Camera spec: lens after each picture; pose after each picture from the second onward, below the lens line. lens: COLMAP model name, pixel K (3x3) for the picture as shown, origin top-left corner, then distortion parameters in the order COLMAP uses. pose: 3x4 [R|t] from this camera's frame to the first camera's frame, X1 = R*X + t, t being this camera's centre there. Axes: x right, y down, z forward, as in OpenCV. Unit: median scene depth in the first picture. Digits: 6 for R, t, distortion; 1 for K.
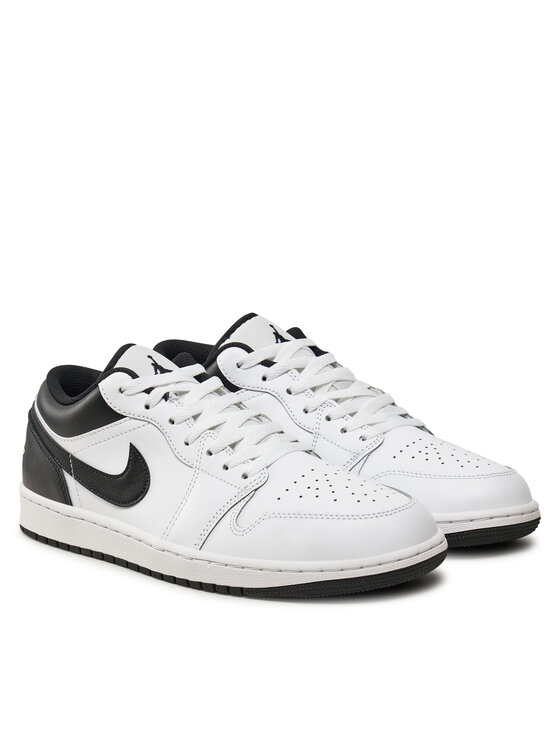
lens RADIAL K [[2048.5, 0, 280.0], [0, 2048.5, 373.0], [0, 0, 1]] dist [-0.113435, -0.211180]
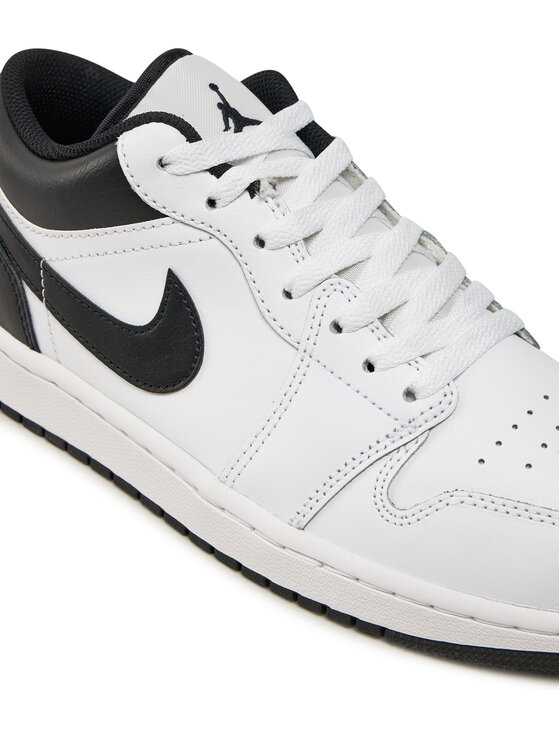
lens RADIAL K [[1475.8, 0, 280.0], [0, 1475.8, 373.0], [0, 0, 1]] dist [-0.058952, -0.084080]
pose [[0.986115, 0.097171, 0.134665, -0.092744], [-0.136030, 0.937798, 0.319422, -0.060892], [-0.095250, -0.333305, 0.937995, 0.653199]]
